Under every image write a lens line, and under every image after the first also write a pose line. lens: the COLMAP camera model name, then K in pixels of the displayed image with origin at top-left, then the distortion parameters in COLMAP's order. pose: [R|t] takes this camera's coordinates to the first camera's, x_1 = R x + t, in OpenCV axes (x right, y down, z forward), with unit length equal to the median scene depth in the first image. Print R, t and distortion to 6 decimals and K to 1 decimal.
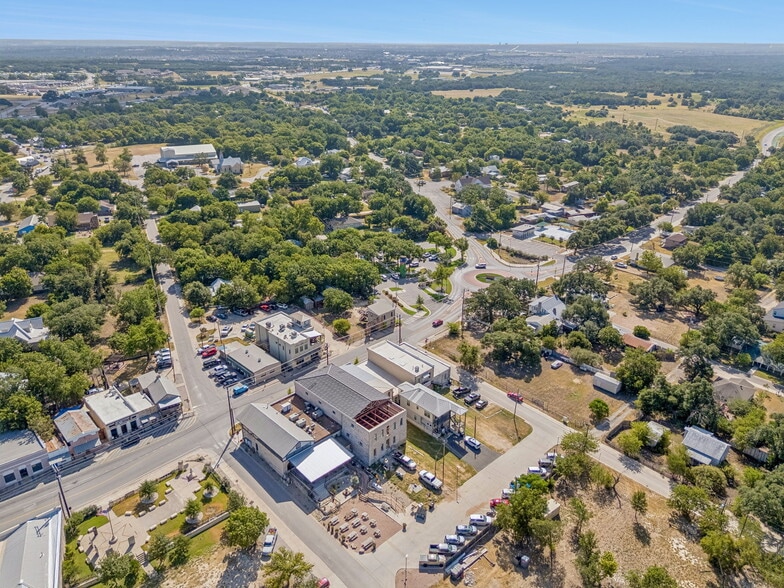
lens RADIAL K [[579.5, 0, 391.7], [0, 579.5, 294.0], [0, 0, 1]] dist [0.064172, -0.058745]
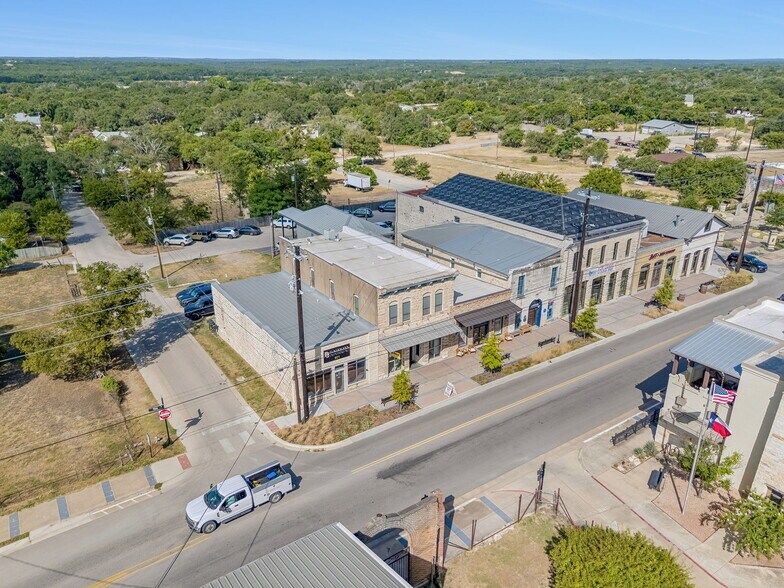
lens RADIAL K [[579.5, 0, 391.4], [0, 579.5, 293.9], [0, 0, 1]] dist [0.064172, -0.058745]
pose [[-0.982679, -0.075492, 0.169242, -0.052465], [0.067256, 0.705713, 0.705299, -0.090952], [-0.172681, 0.704465, -0.688412, 1.062154]]
